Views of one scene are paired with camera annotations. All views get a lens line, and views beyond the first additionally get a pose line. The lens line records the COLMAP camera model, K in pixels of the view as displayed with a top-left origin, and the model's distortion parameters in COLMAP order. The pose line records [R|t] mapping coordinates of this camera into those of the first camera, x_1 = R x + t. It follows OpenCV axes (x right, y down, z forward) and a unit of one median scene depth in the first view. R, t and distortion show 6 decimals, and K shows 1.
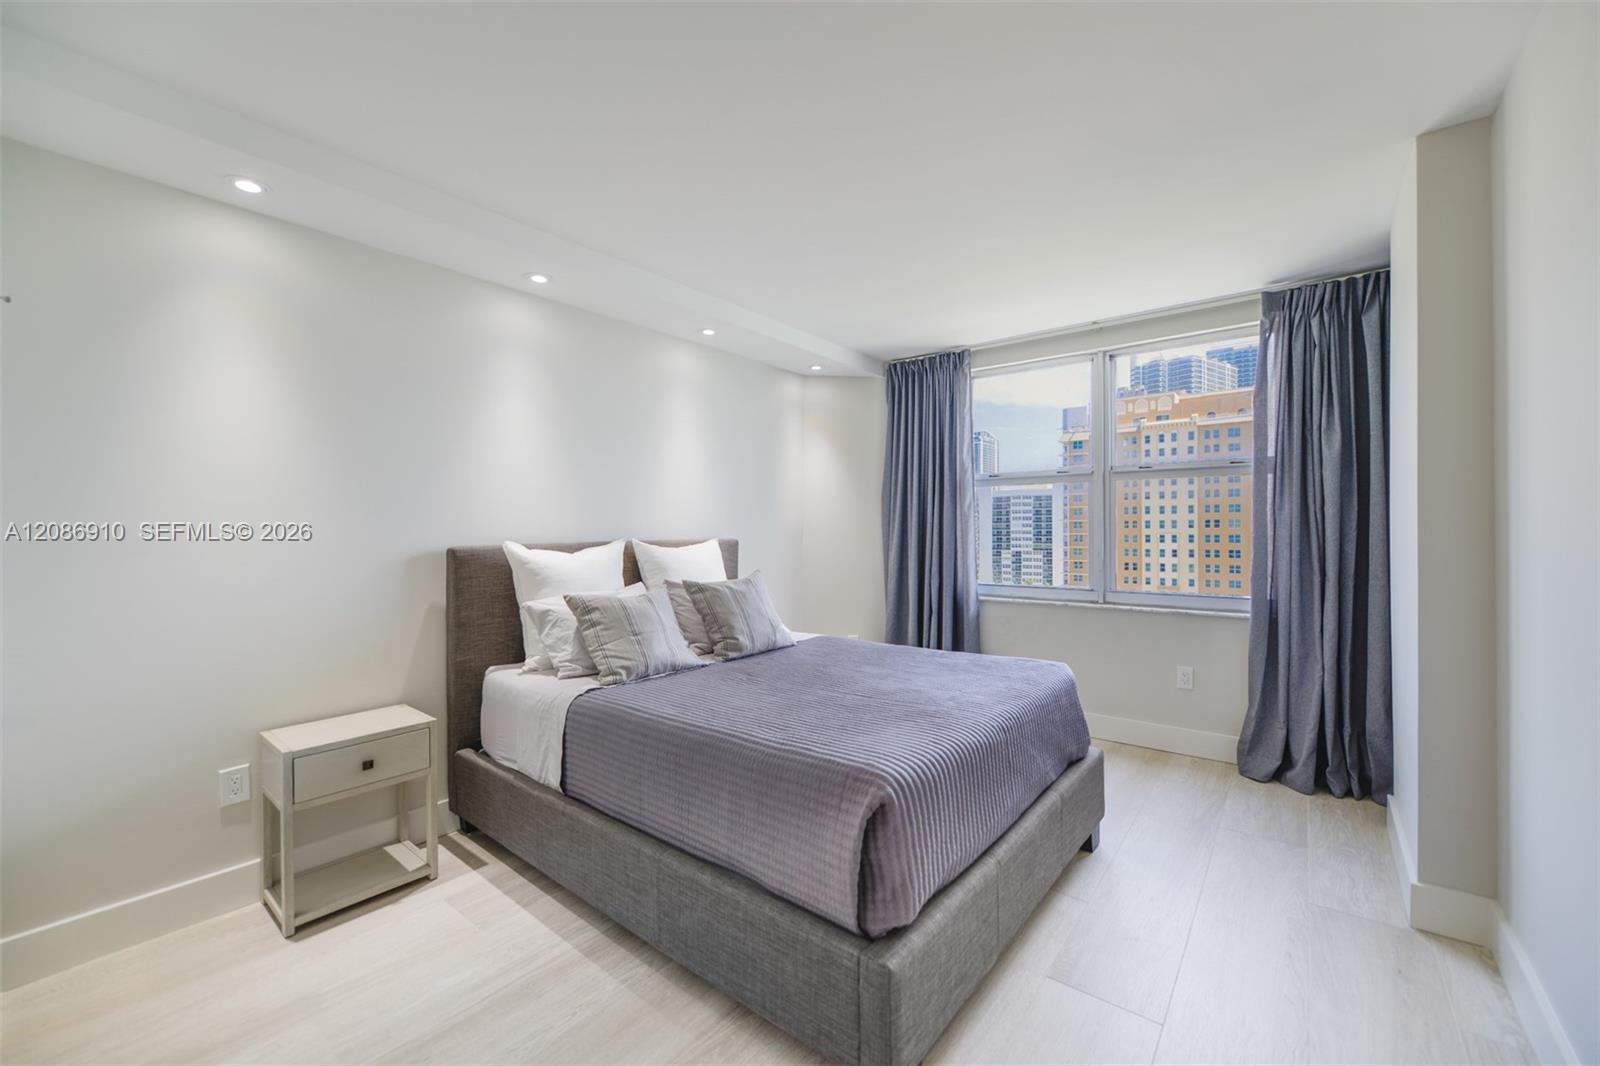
lens RADIAL K [[635.4, 0, 801.8], [0, 635.4, 530.0], [0, 0, 1]] dist [-0.000790, -0.004135]
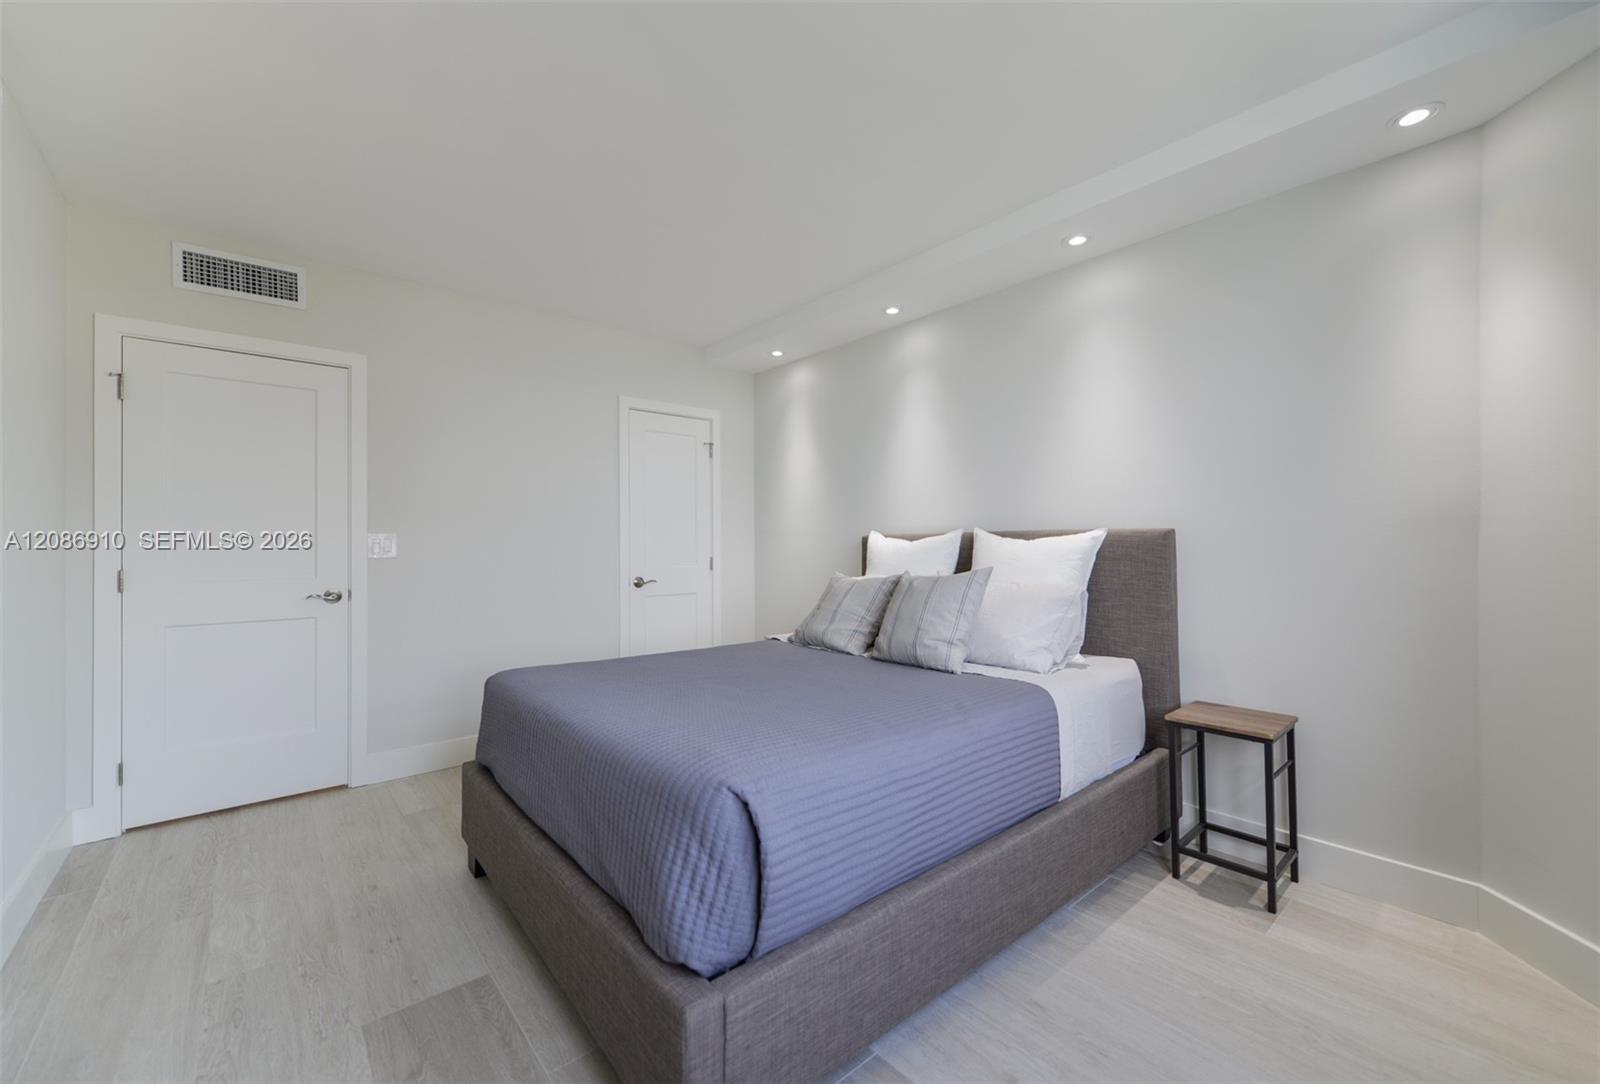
lens RADIAL K [[650.6, 0, 803.0], [0, 650.6, 540.6], [0, 0, 1]] dist [-0.000672, -0.004140]
pose [[-0.187599, 0.004507, -0.982235, 0.728473], [0.004561, 0.999983, 0.003717, 0.028647], [0.982235, -0.003783, -0.187616, 0.959387]]
